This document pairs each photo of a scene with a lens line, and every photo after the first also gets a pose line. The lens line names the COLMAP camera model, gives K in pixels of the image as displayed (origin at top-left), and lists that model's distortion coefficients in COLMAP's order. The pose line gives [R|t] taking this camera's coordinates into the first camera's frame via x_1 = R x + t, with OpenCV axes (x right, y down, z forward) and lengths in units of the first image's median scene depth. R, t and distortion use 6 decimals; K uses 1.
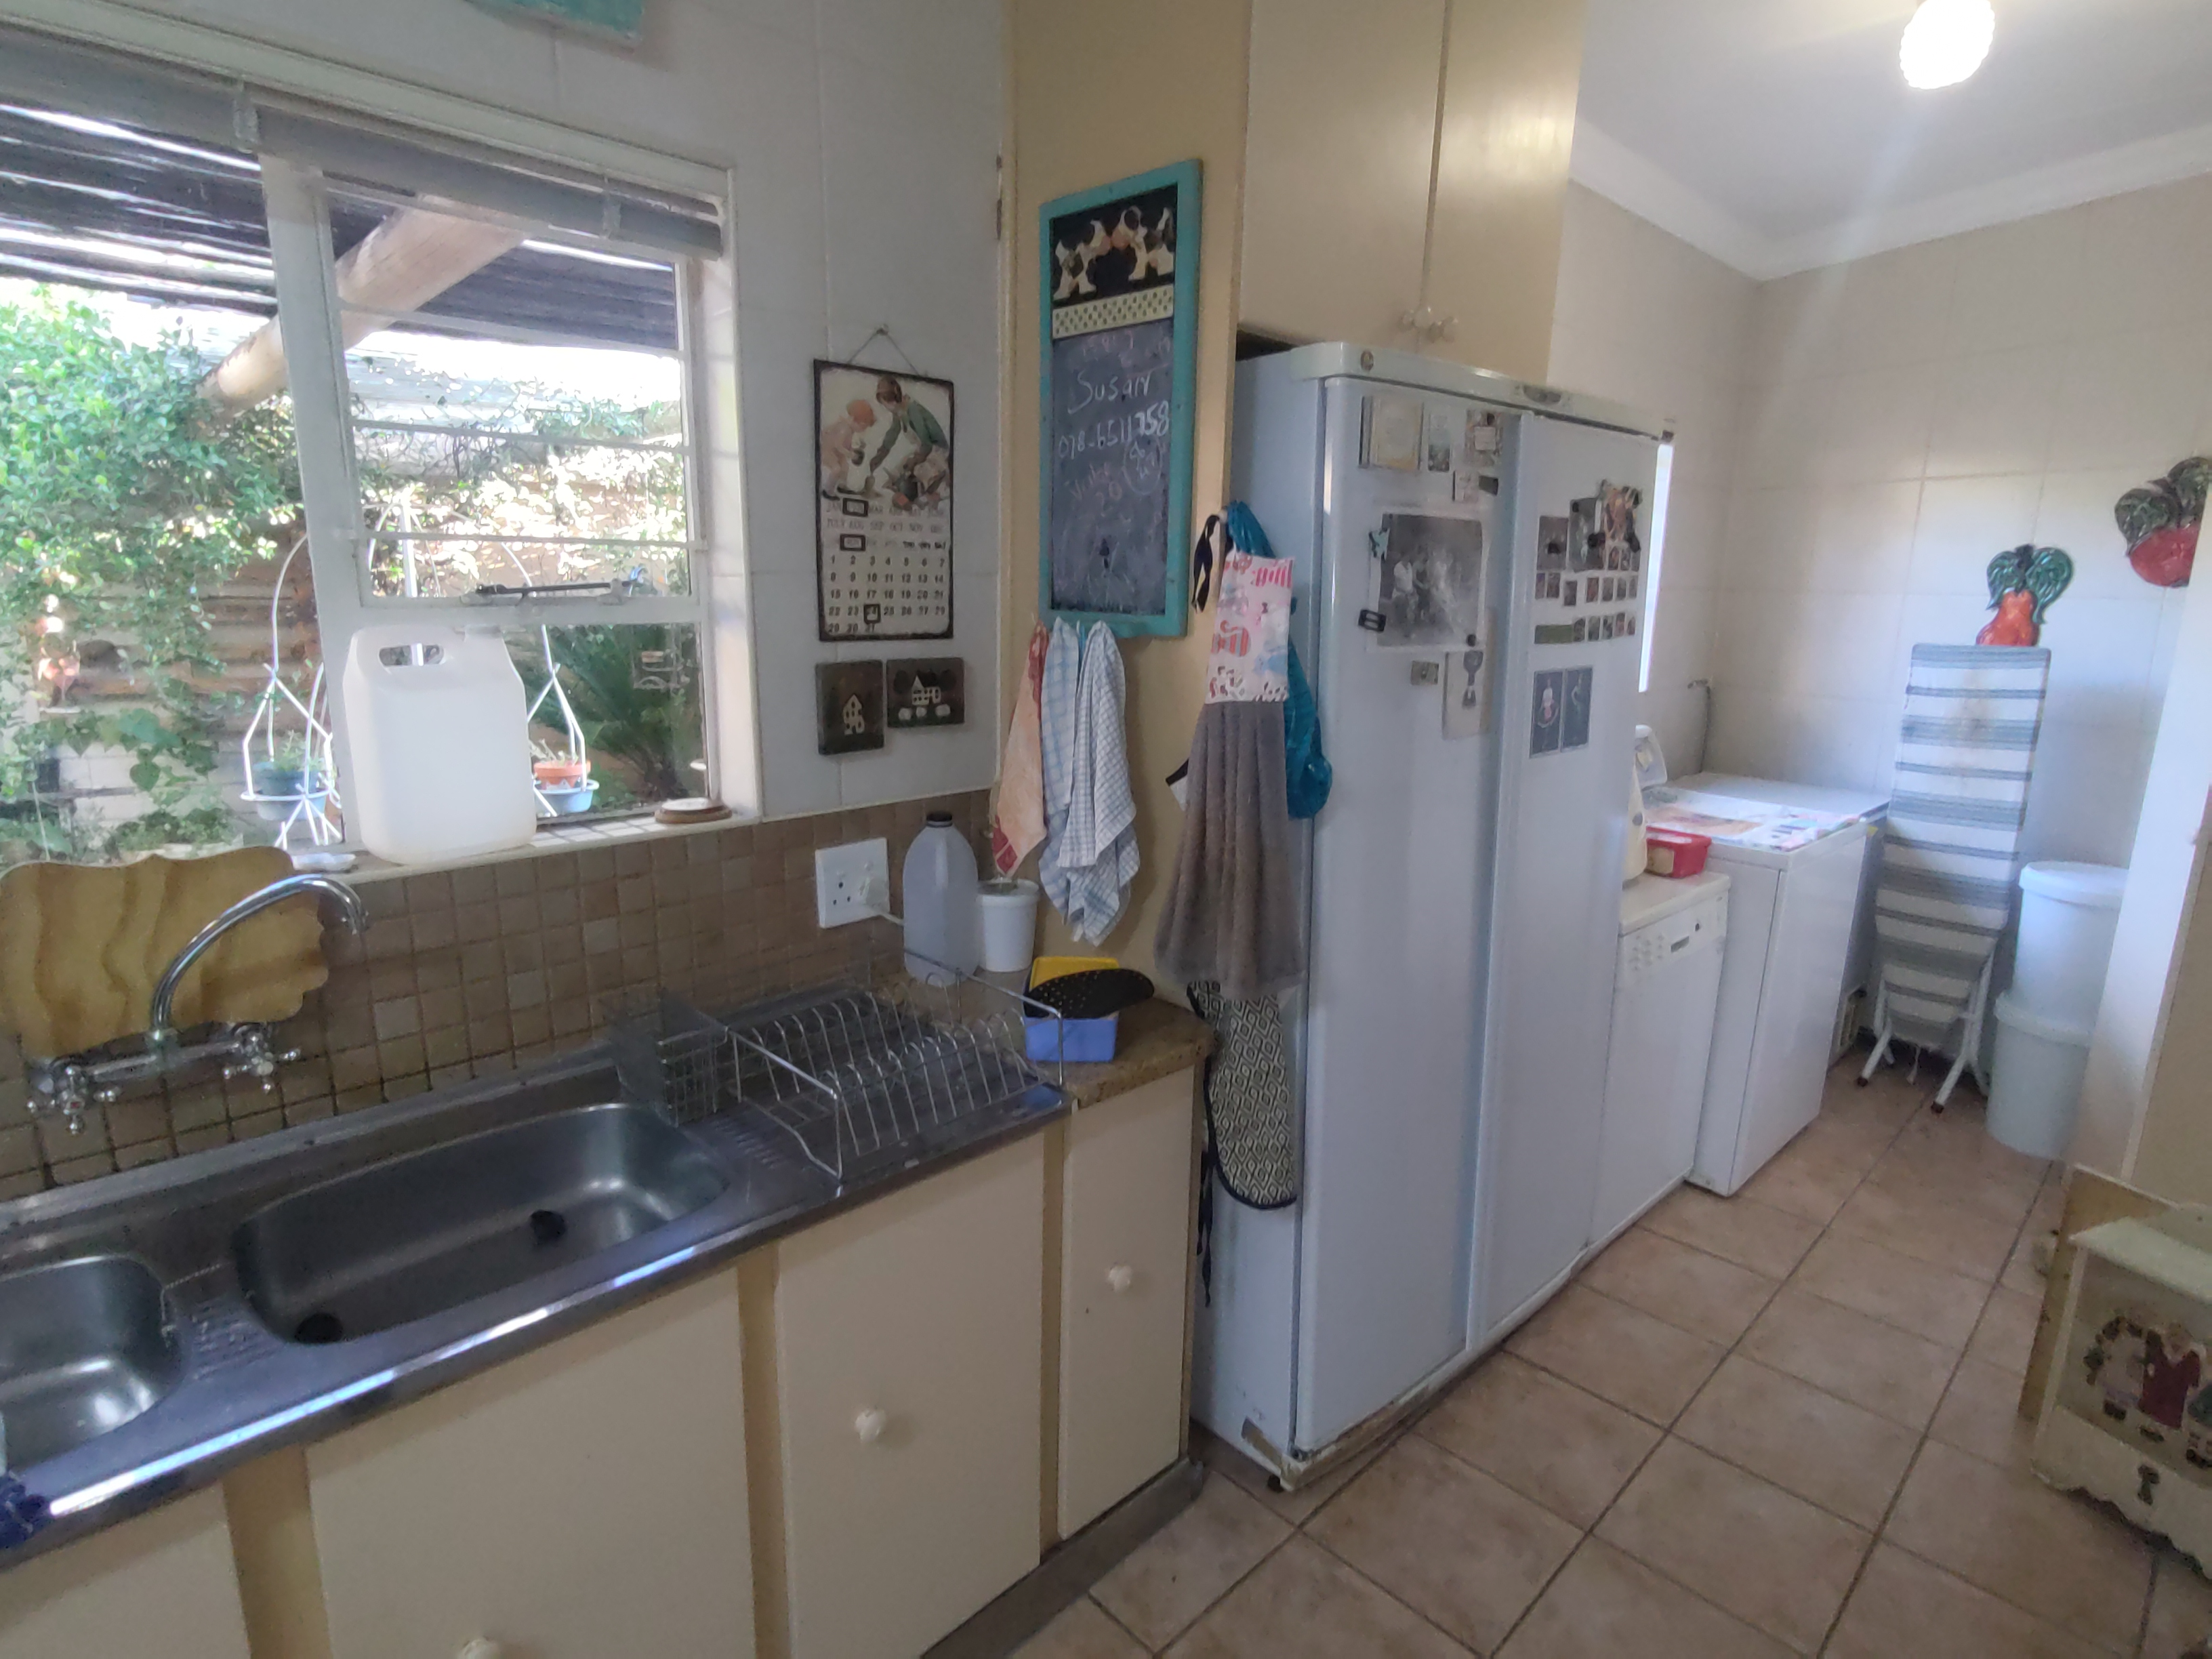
lens RADIAL K [[1199.4, 0, 1094.3], [0, 1199.4, 848.4], [0, 0, 1]] dist [-0.006413, 0.004797]
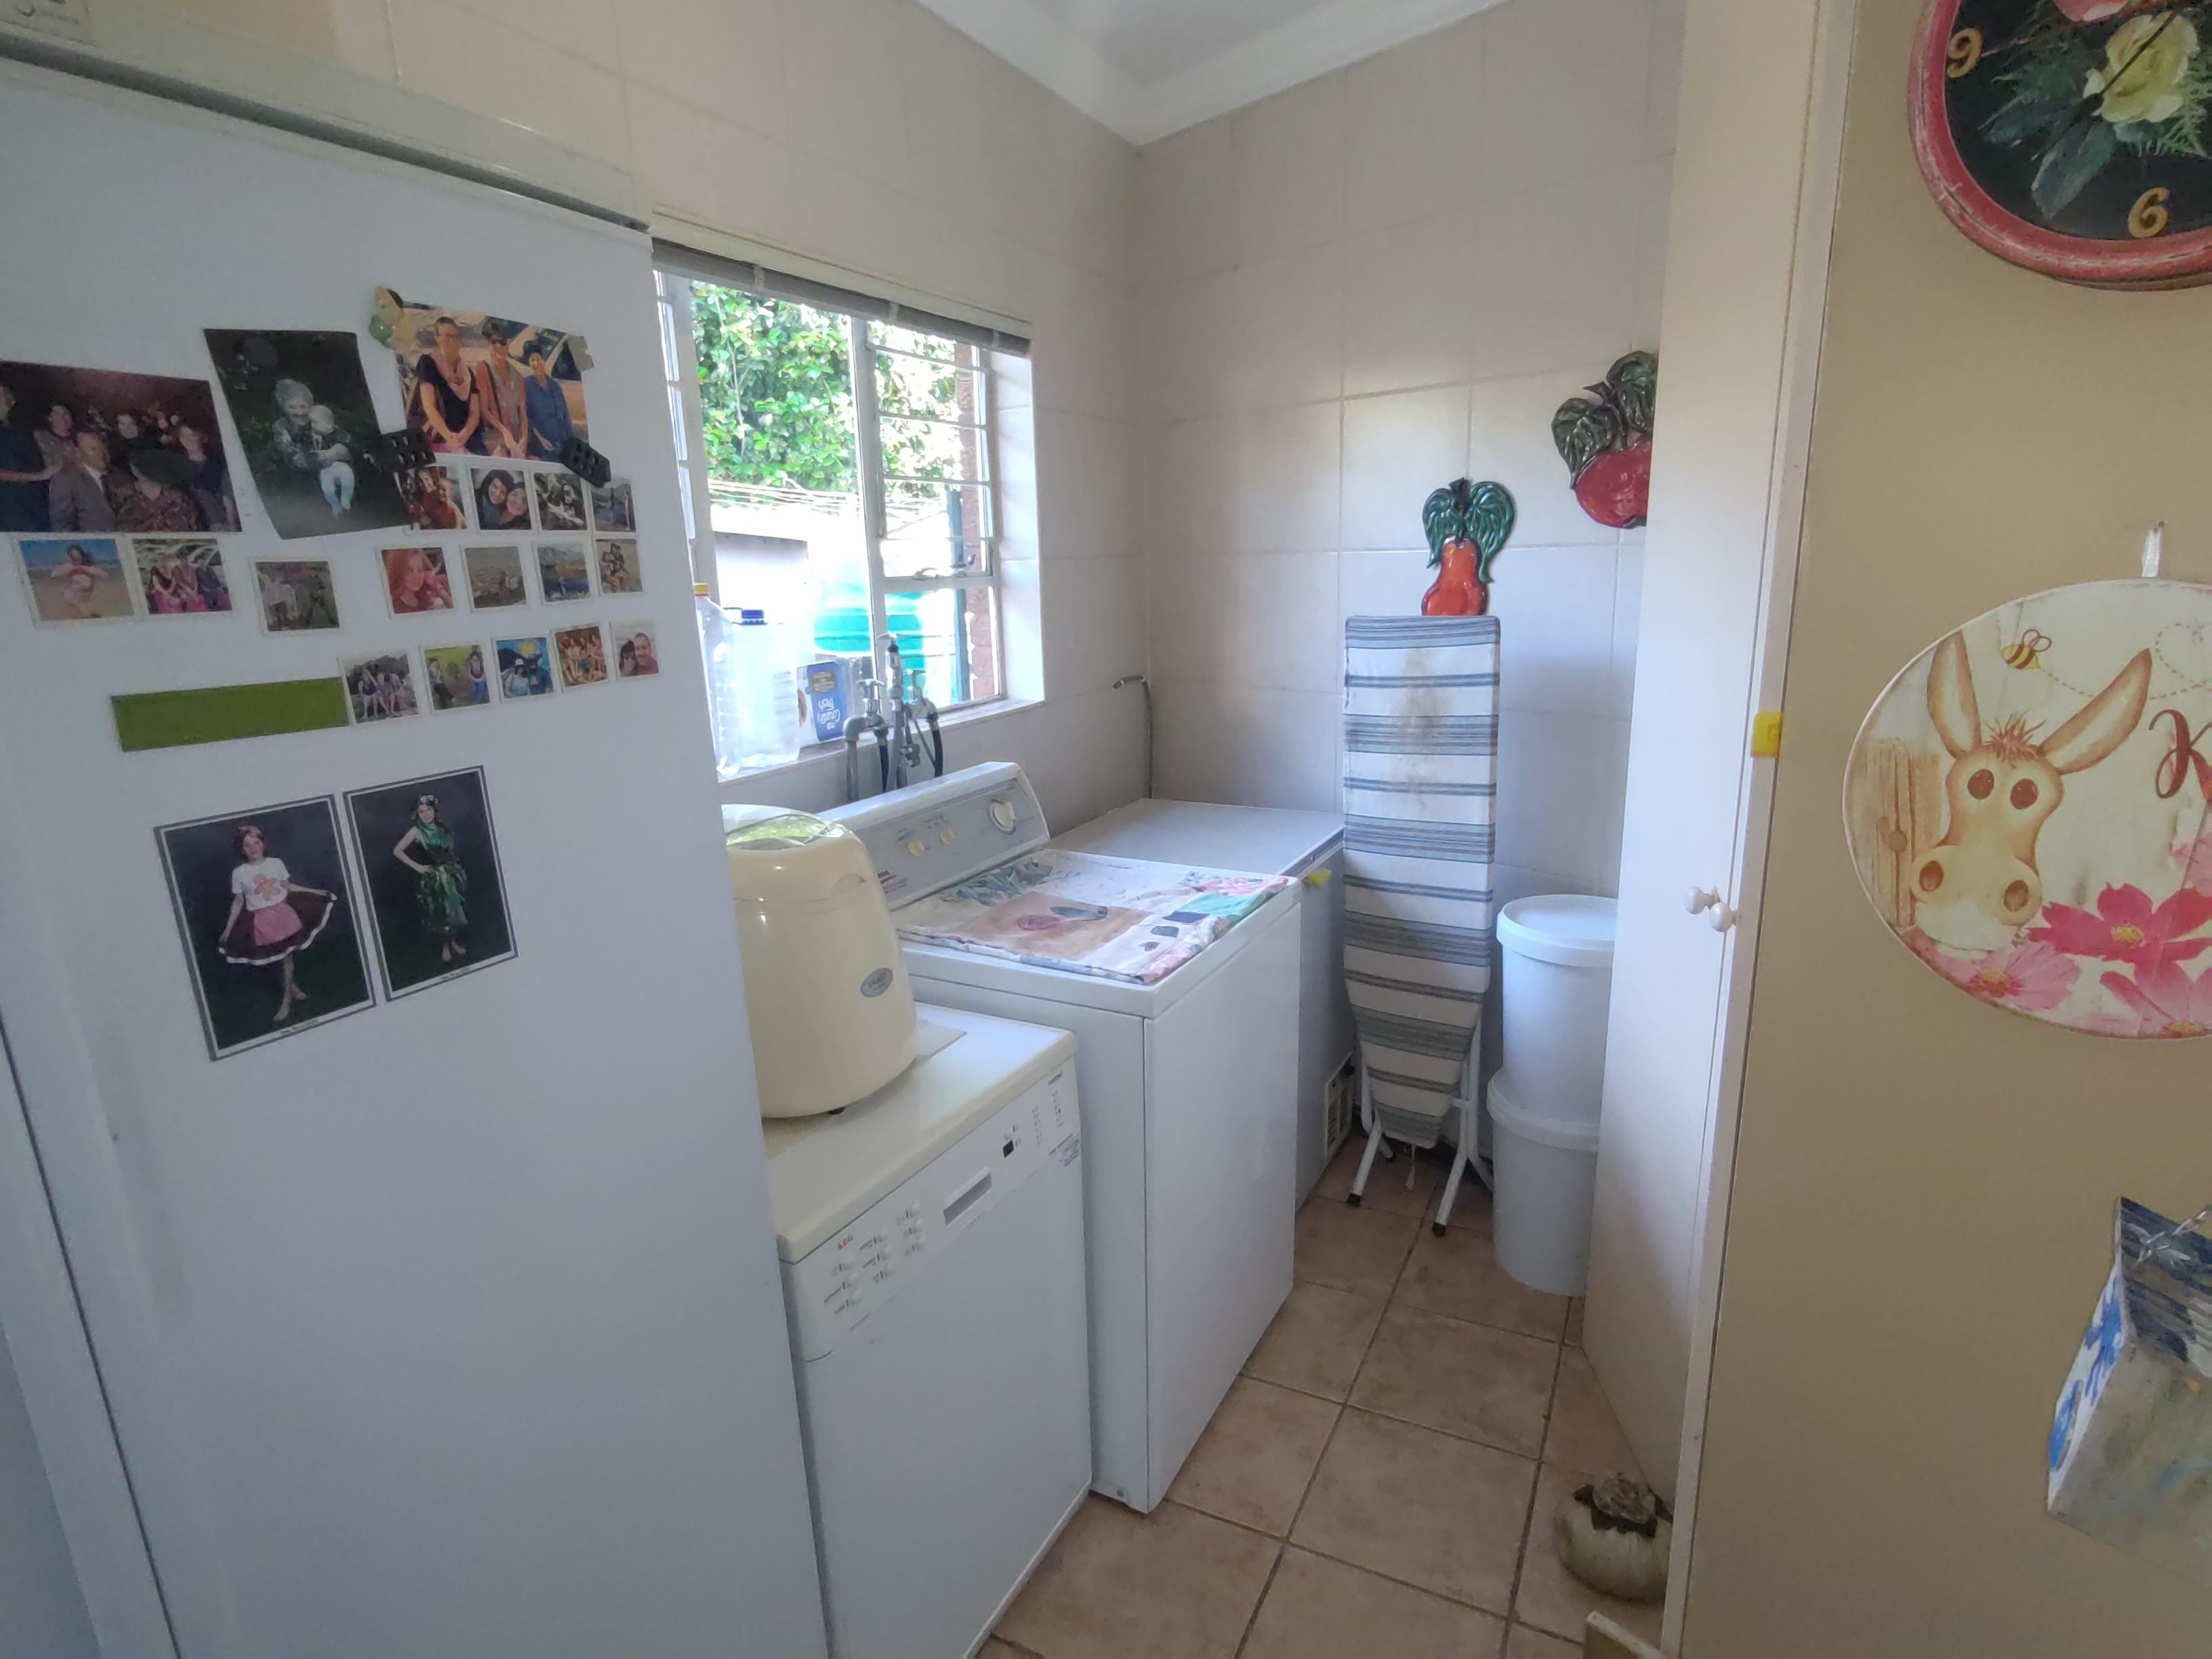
lens RADIAL K [[1199.4, 0, 1094.3], [0, 1199.4, 848.4], [0, 0, 1]] dist [-0.006413, 0.004797]
pose [[0.948863, -0.117403, 0.293046, 0.313021], [0.113514, 0.993074, 0.030306, -0.072203], [-0.294575, 0.004509, 0.955618, 0.350066]]
